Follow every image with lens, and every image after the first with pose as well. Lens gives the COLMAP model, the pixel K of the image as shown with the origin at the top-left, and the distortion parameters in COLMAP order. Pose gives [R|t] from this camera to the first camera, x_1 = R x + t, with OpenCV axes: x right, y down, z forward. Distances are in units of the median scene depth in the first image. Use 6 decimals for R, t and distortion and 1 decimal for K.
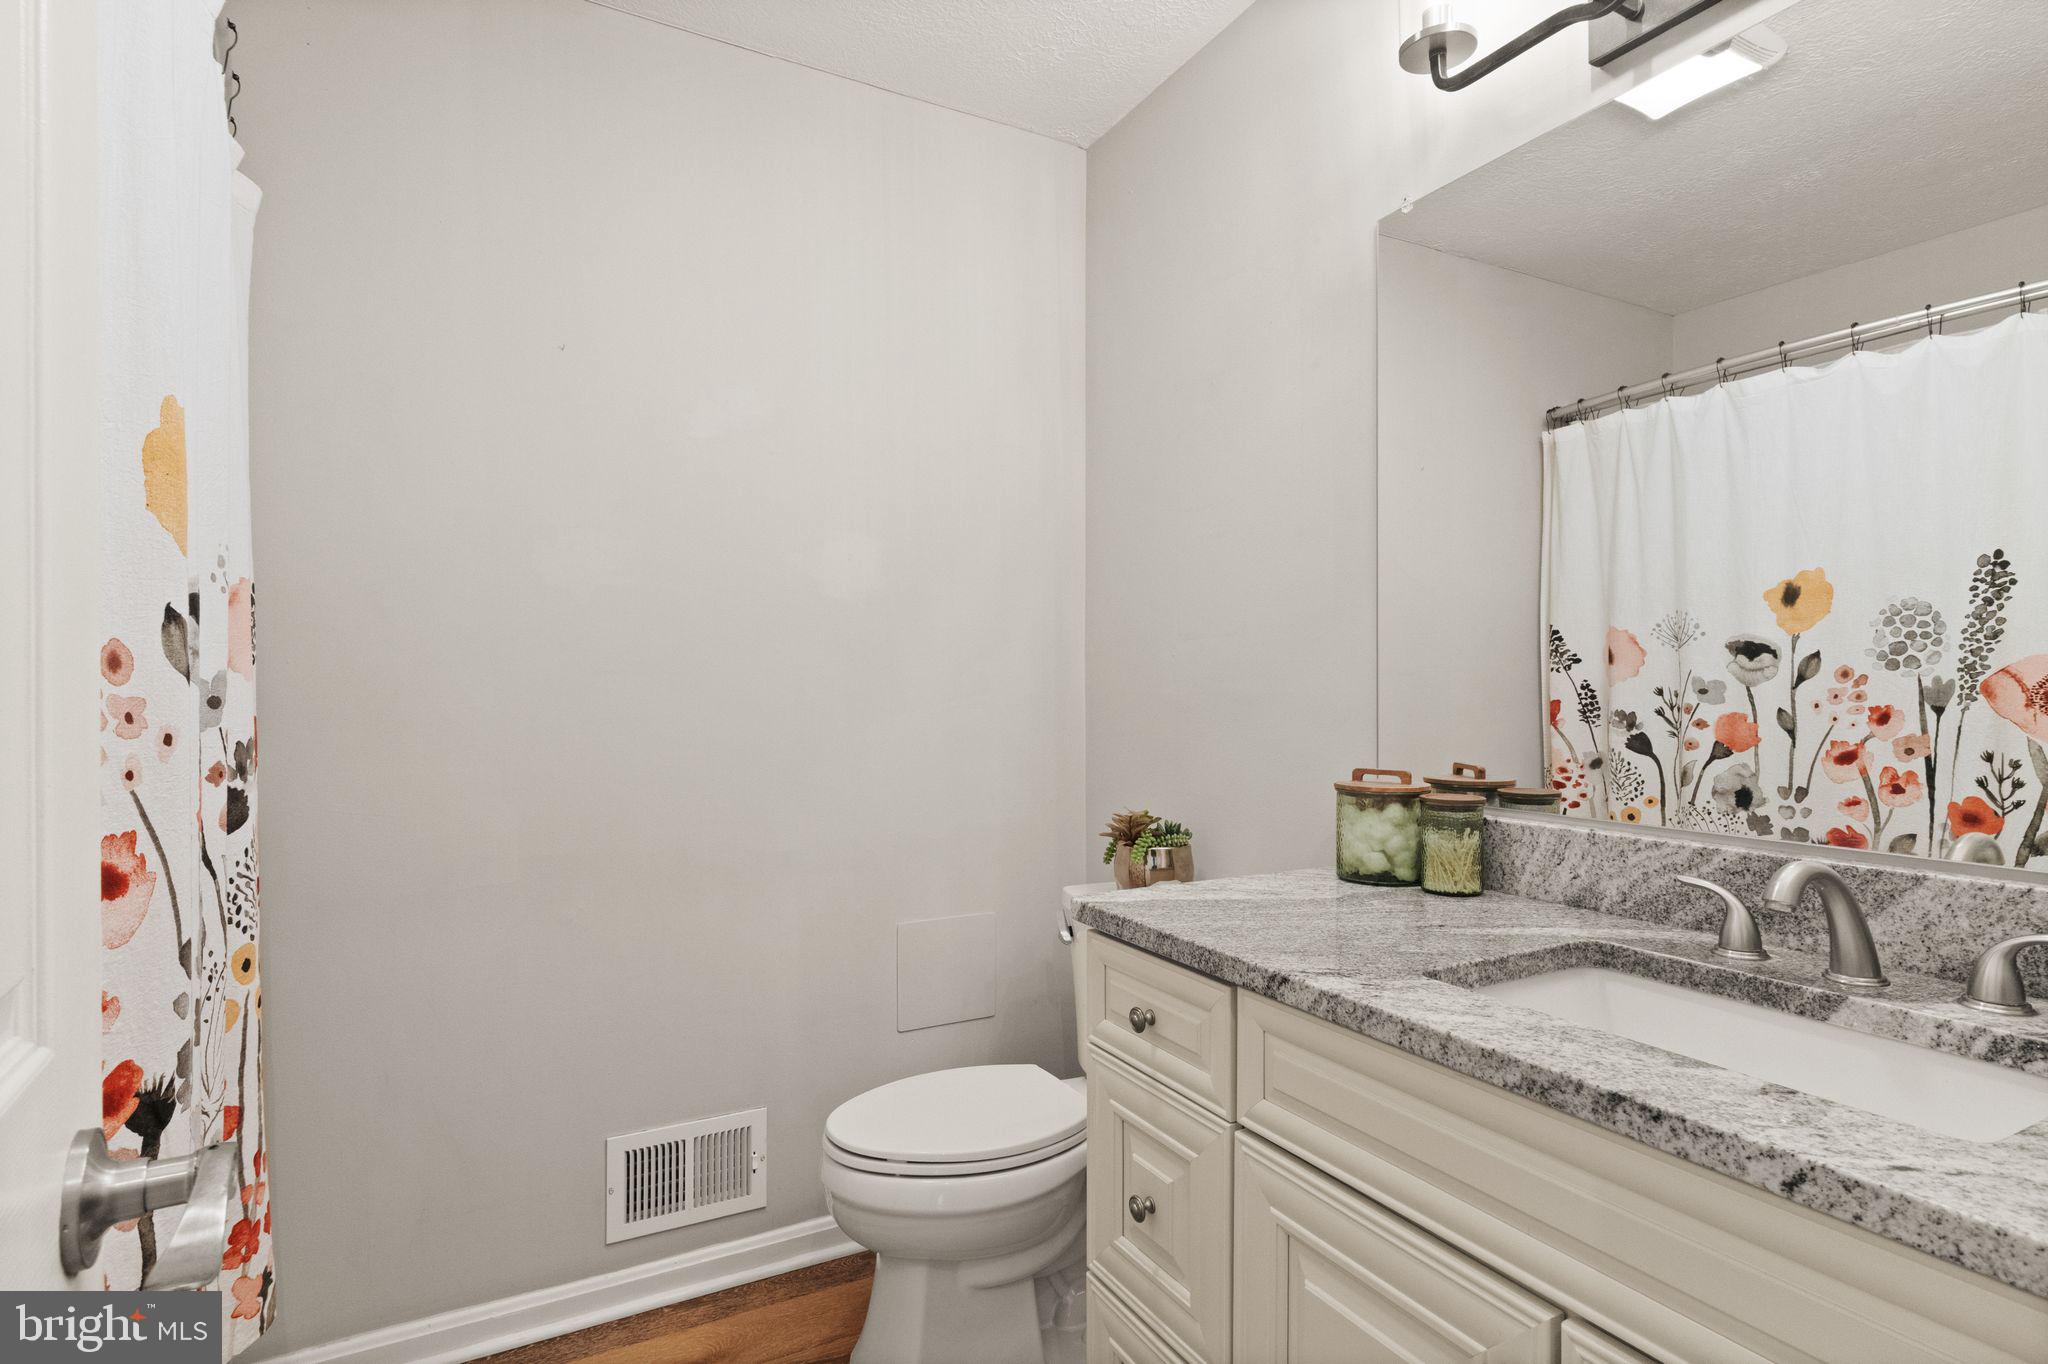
lens RADIAL K [[1040.4, 0, 1033.9], [0, 1040.4, 685.9], [0, 0, 1]] dist [0.003313, 0.000440]
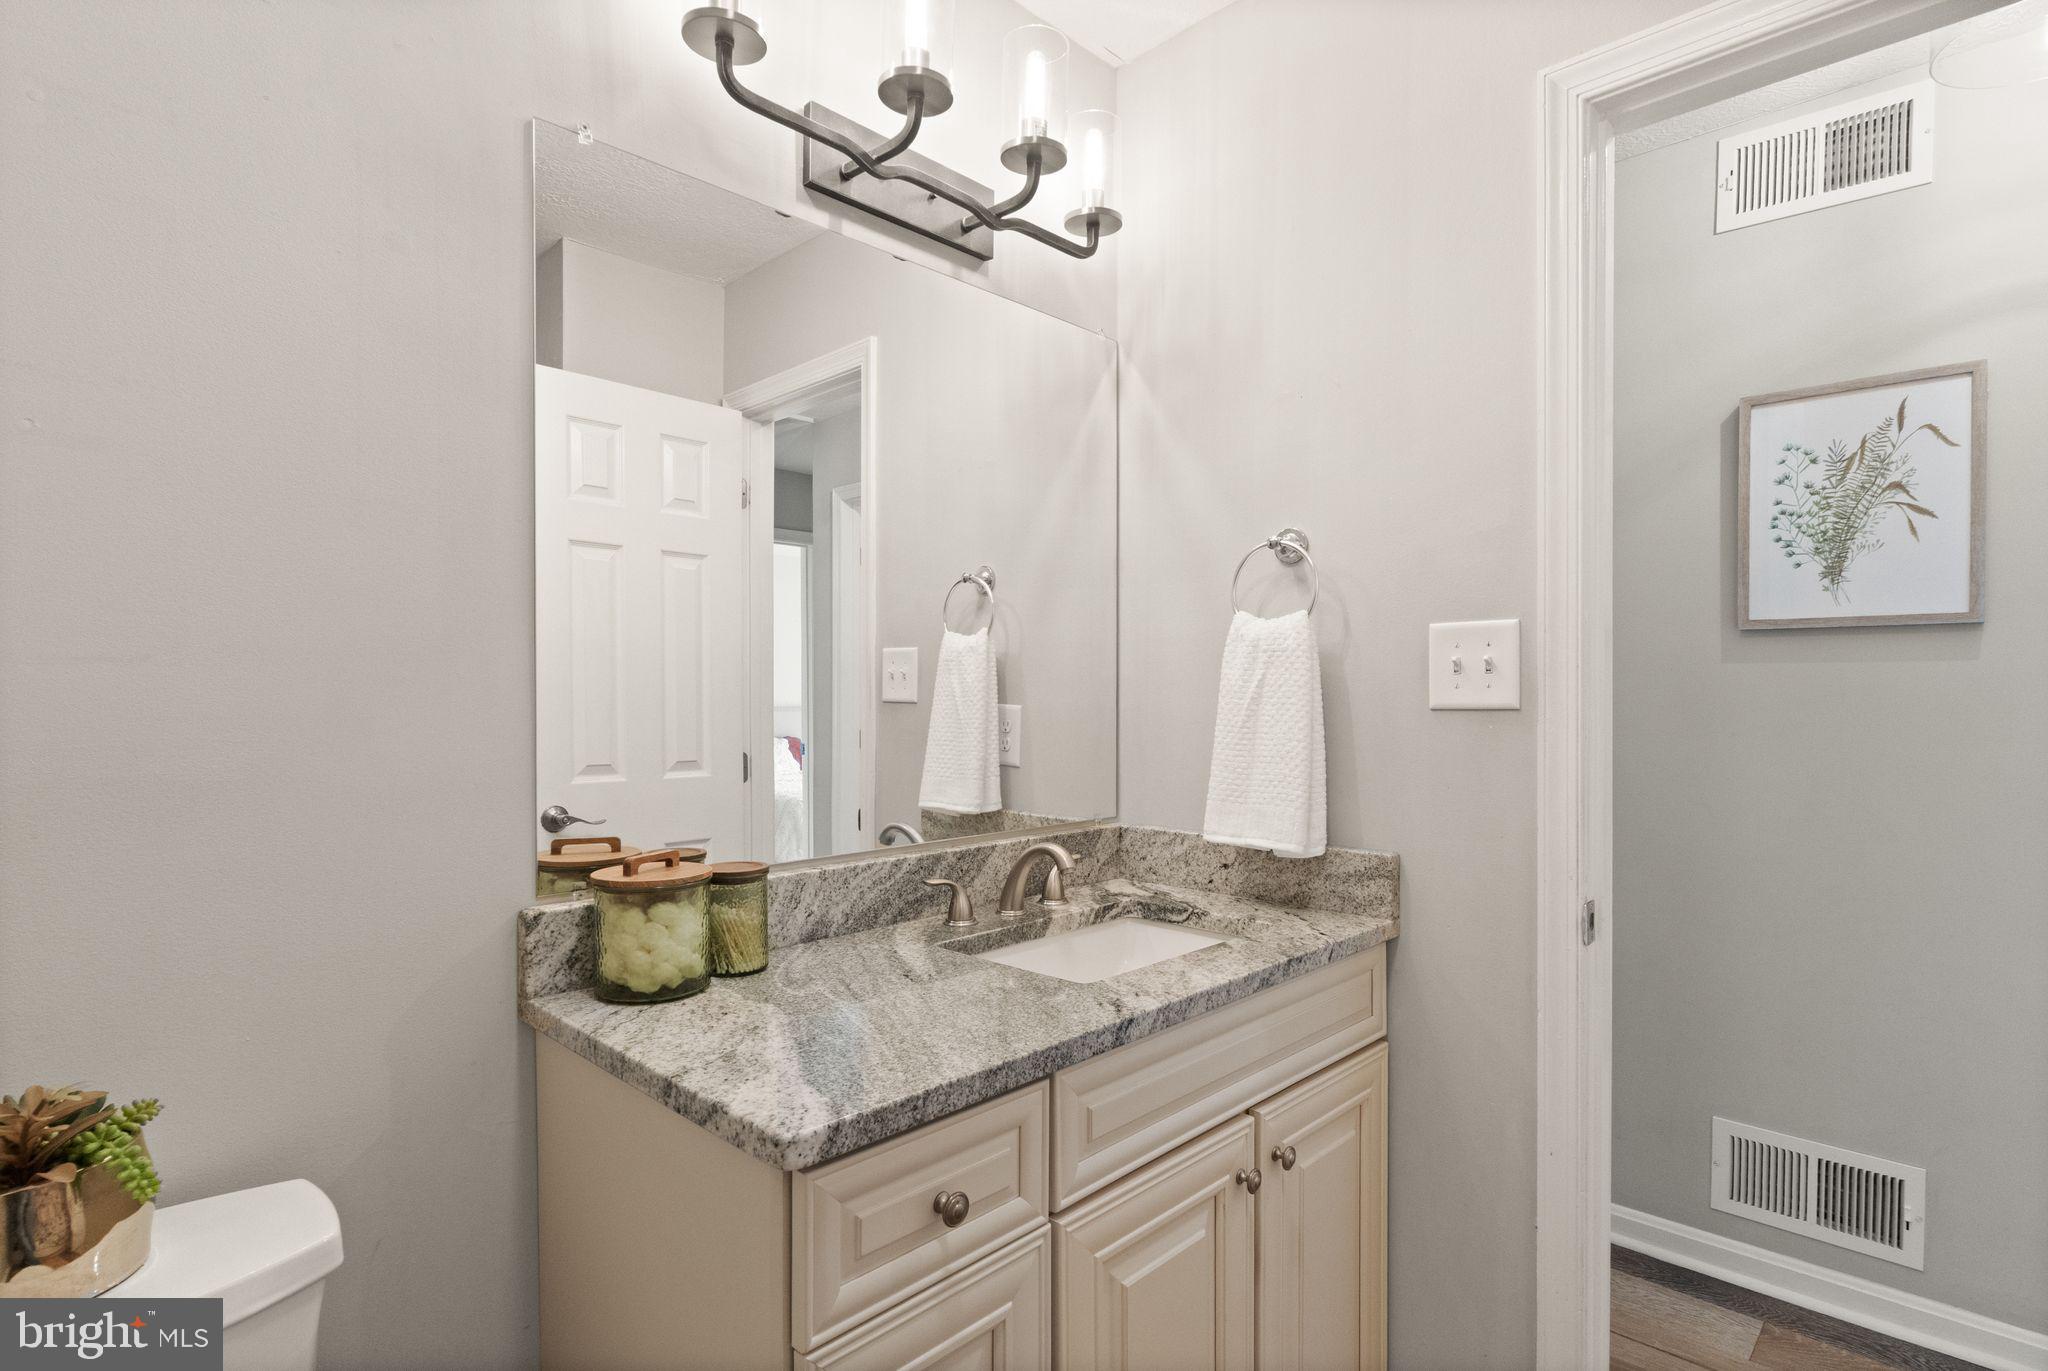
lens RADIAL K [[1040.4, 0, 1034.3], [0, 1040.4, 690.5], [0, 0, 1]] dist [0.003313, 0.000440]
pose [[-0.318547, 0.001840, 0.947905, -0.755183], [-0.002752, 0.999992, -0.002866, -0.064666], [-0.947903, -0.003522, -0.318540, 1.407337]]
